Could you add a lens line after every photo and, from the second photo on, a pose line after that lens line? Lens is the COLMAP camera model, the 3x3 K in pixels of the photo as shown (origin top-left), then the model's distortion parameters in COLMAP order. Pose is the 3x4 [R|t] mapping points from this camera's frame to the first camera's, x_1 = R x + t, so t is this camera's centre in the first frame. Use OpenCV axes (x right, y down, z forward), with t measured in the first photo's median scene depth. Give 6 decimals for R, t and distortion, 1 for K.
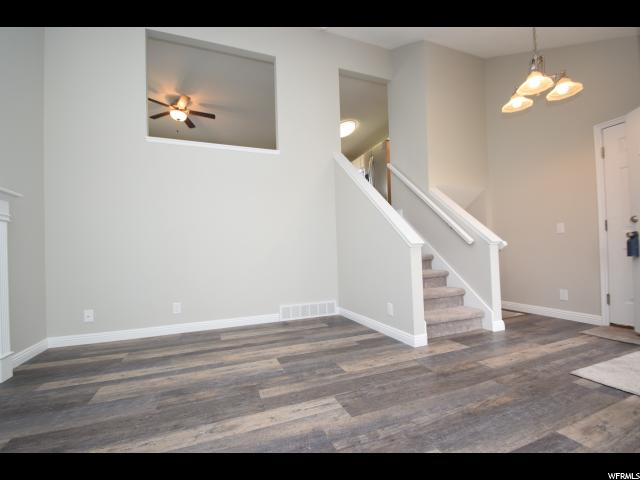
lens RADIAL K [[279.5, 0, 318.7], [0, 279.5, 241.9], [0, 0, 1]] dist [-0.018329, -0.001087]
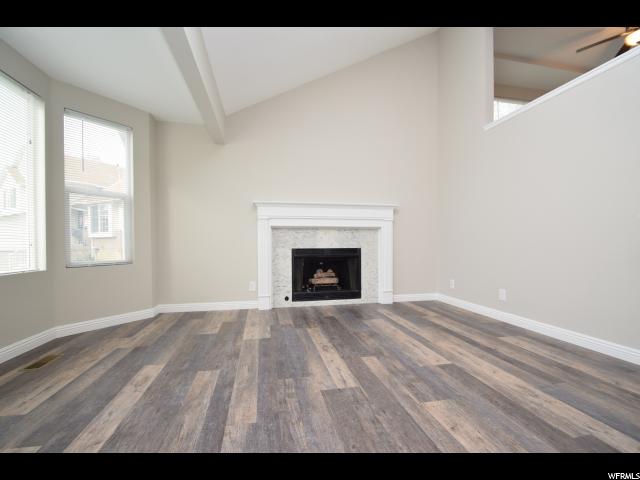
lens RADIAL K [[279.5, 0, 319.1], [0, 279.5, 242.0], [0, 0, 1]] dist [-0.018329, -0.001087]
pose [[-0.165932, 0.032489, -0.985602, 0.865748], [0.044733, 0.998676, 0.025389, 0.000836], [0.985122, -0.039876, -0.167166, 0.861588]]
